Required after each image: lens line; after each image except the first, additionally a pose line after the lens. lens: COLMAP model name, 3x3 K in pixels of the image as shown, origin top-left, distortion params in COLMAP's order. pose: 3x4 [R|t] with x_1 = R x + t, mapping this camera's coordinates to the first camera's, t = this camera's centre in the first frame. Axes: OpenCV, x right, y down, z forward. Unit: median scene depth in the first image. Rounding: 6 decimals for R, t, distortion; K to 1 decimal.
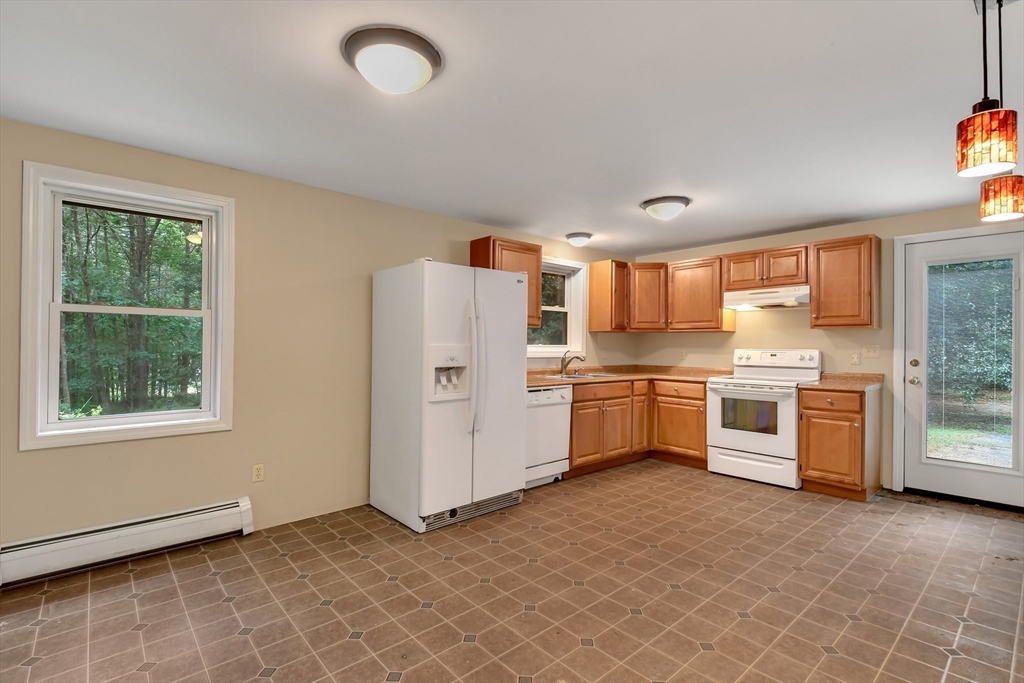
lens RADIAL K [[474.3, 0, 512.0], [0, 474.3, 341.5], [0, 0, 1]] dist [0.040180, -0.036991]
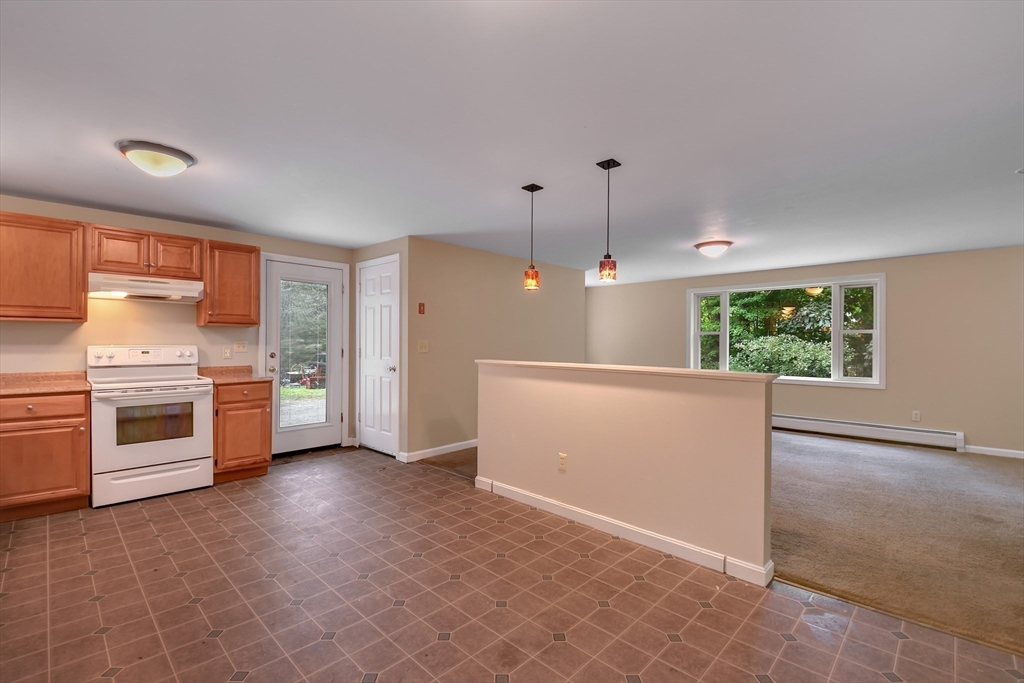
lens RADIAL K [[460.2, 0, 512.0], [0, 460.2, 341.5], [0, 0, 1]] dist [-0.001805, -0.000495]
pose [[-0.073927, -0.003233, 0.997258, -0.395789], [-0.013575, 0.999905, 0.002236, -0.003169], [-0.997171, -0.013372, -0.073964, 0.436068]]
